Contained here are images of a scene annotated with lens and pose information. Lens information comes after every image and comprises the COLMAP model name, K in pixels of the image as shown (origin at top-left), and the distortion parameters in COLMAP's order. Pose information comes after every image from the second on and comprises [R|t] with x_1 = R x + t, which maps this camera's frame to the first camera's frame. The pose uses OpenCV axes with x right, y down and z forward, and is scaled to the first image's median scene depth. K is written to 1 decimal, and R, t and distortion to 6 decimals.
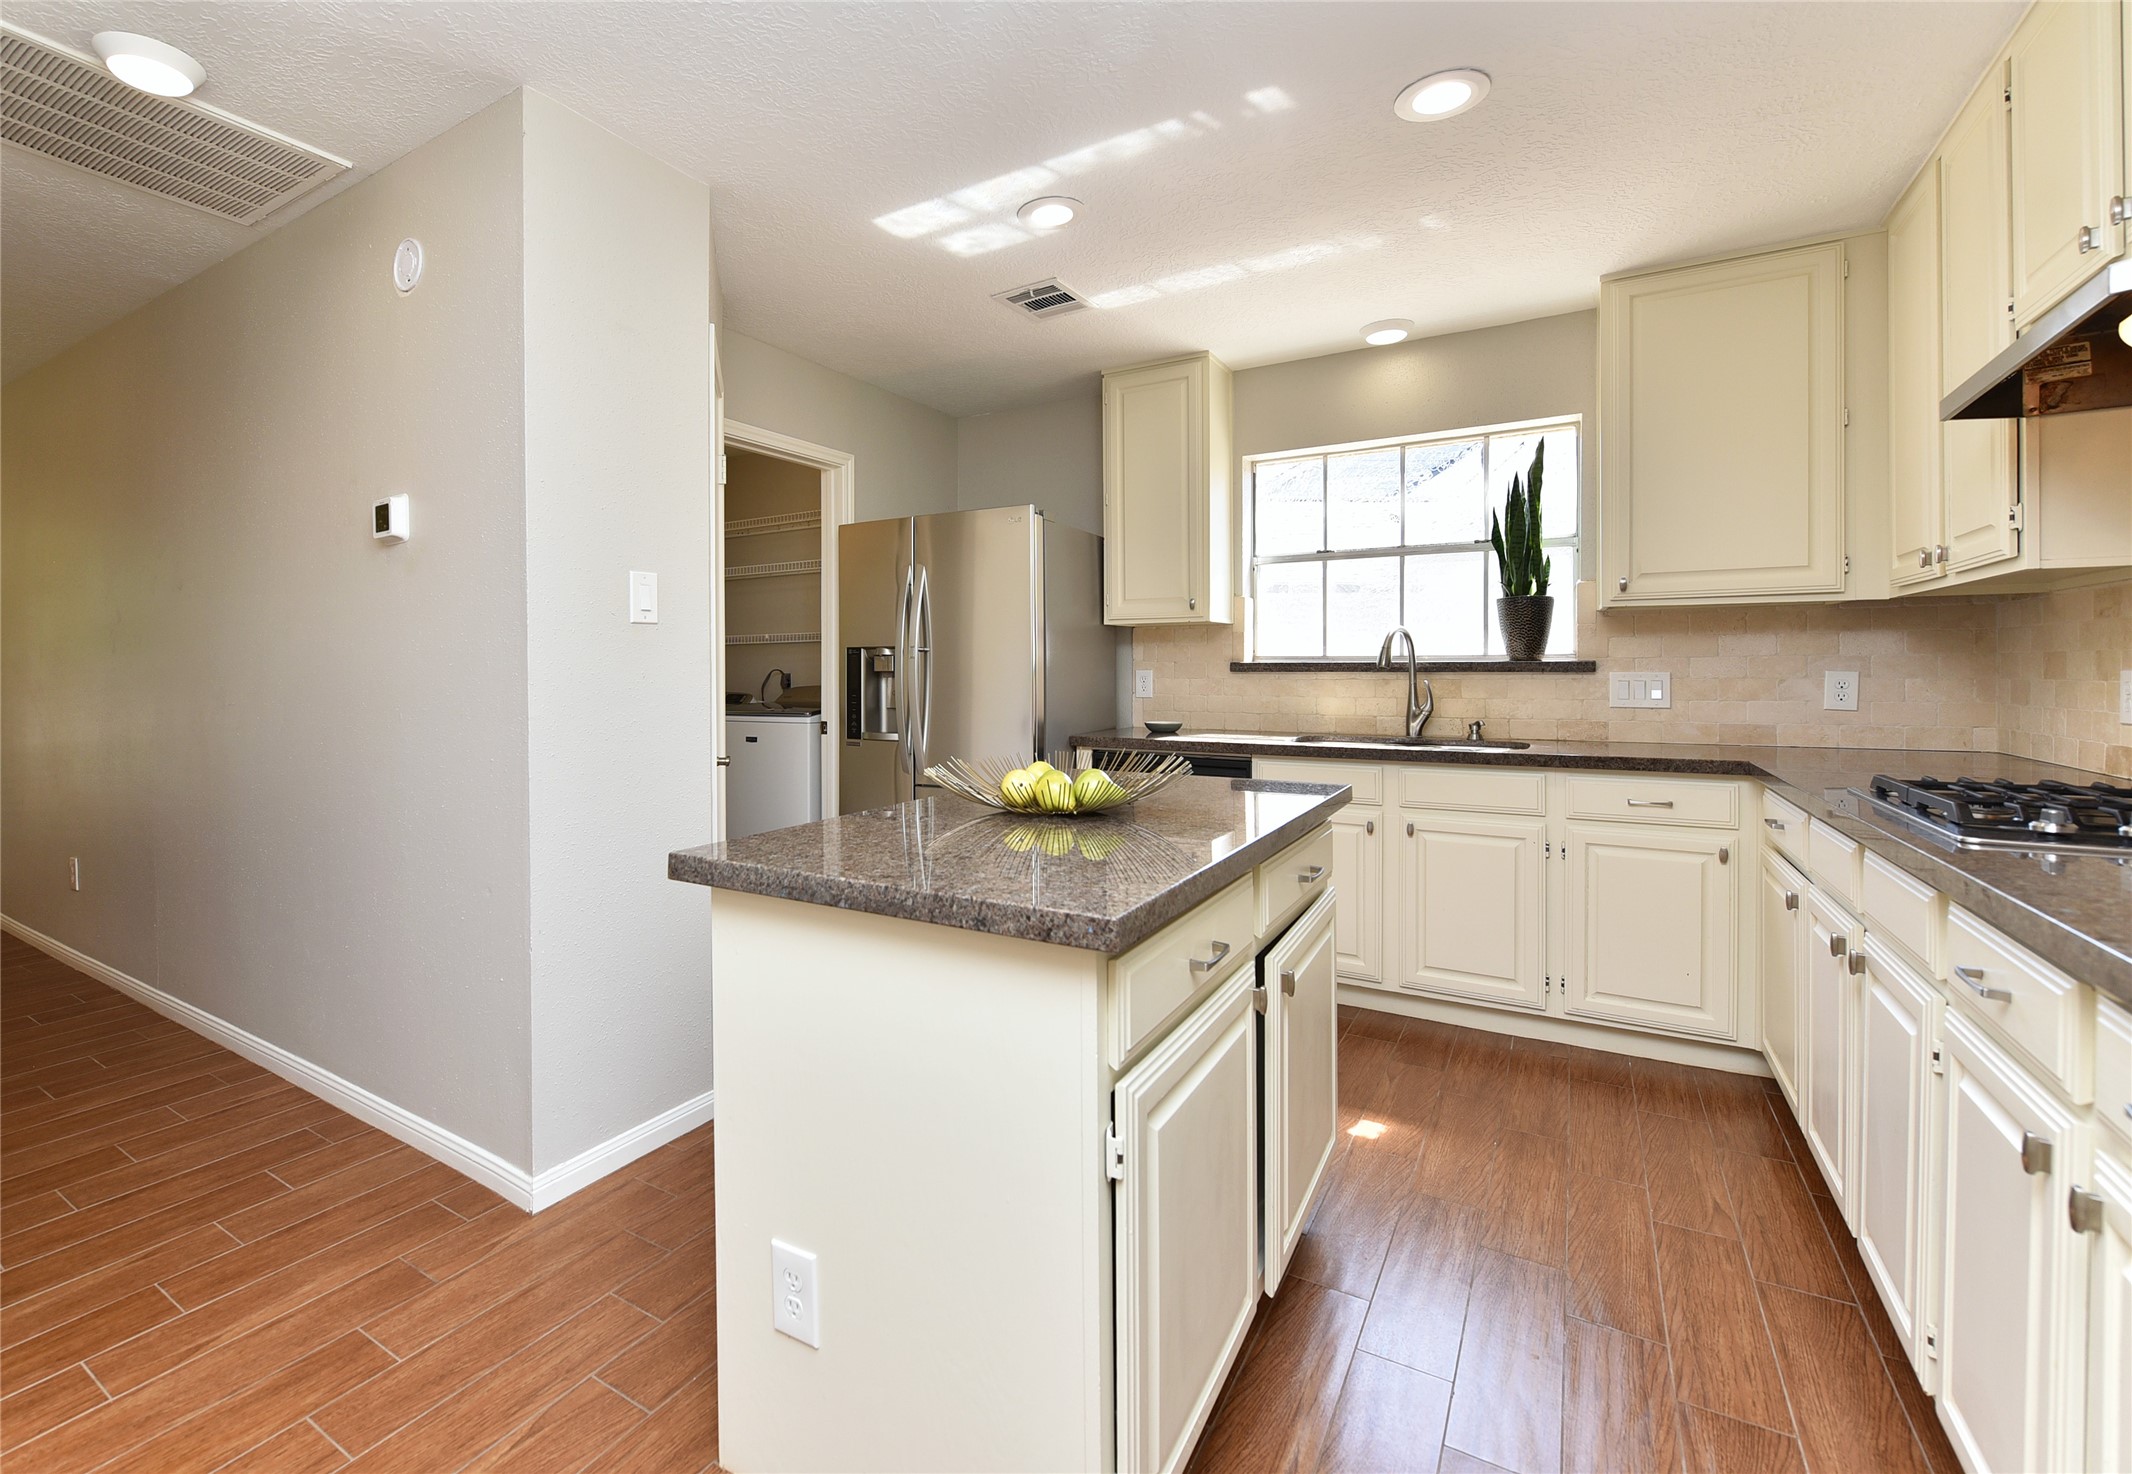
lens RADIAL K [[947.5, 0, 945.2], [0, 947.5, 675.0], [0, 0, 1]] dist [-0.004893, -0.000717]
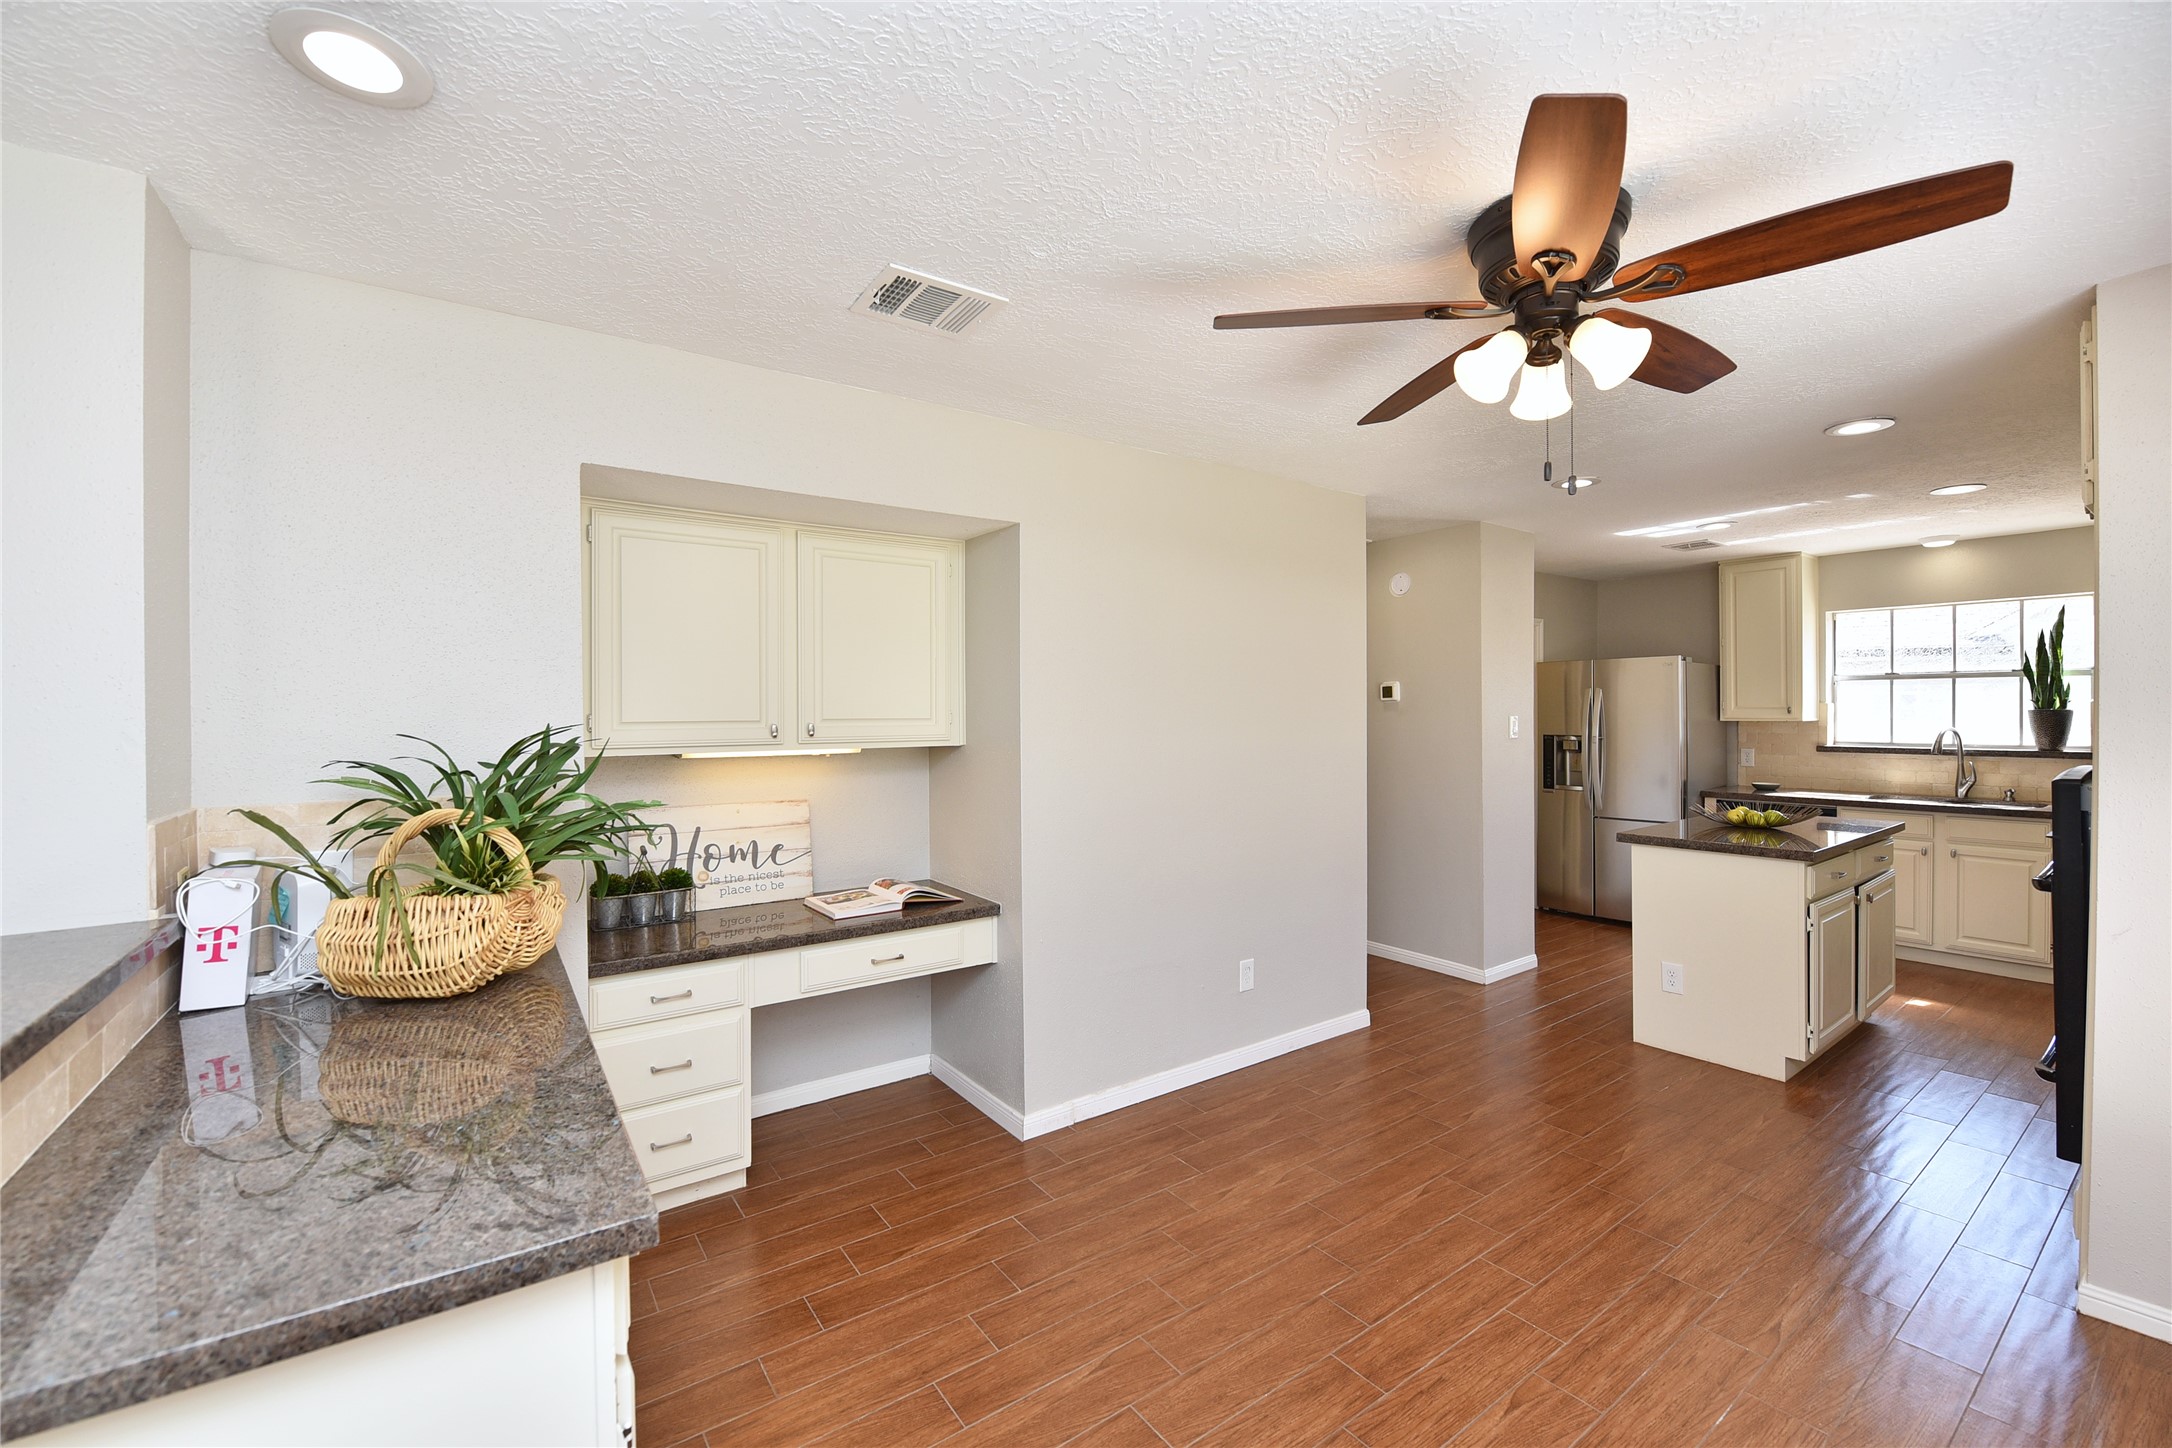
lens RADIAL K [[890.2, 0, 1089.8], [0, 890.2, 712.9], [0, 0, 1]] dist [-0.011855, -0.001037]
pose [[0.934521, -0.002348, -0.355901, -0.345059], [0.001470, 0.999995, -0.002737, -0.075411], [0.355905, 0.002034, 0.934520, -0.900035]]
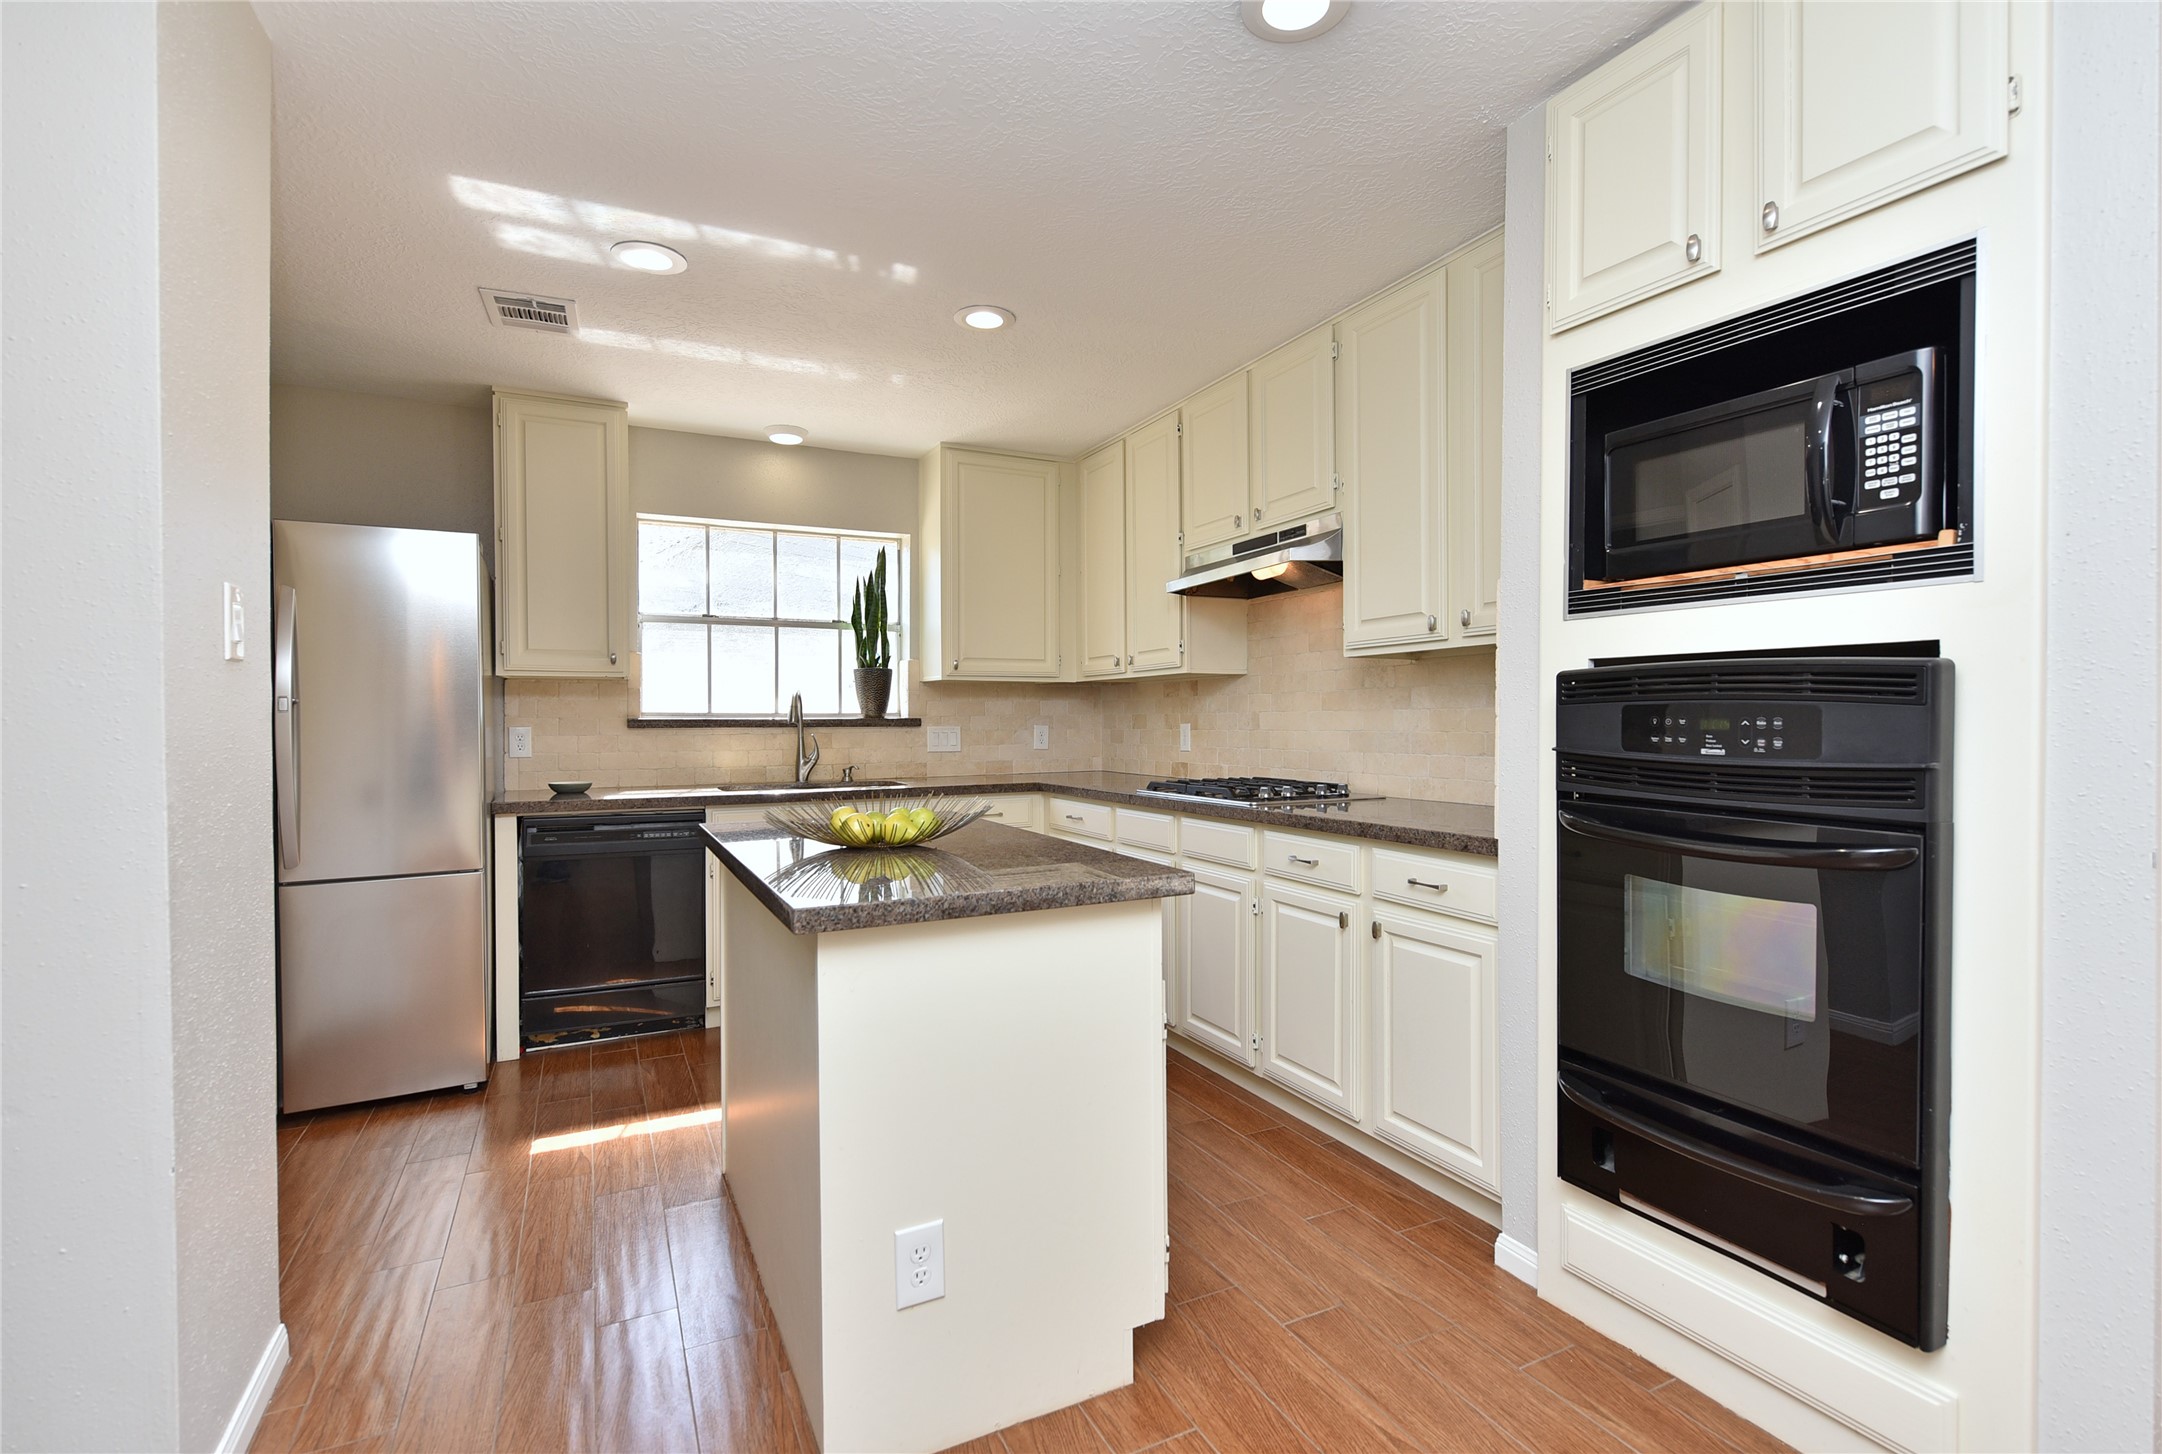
lens RADIAL K [[1001.3, 0, 1053.1], [0, 1001.3, 733.5], [0, 0, 1]] dist [0.020139, -0.001509]
pose [[0.518474, -0.010600, 0.855028, -0.432385], [0.008256, 0.999939, 0.007390, -0.002180], [-0.855053, 0.003228, 0.518530, 0.083660]]
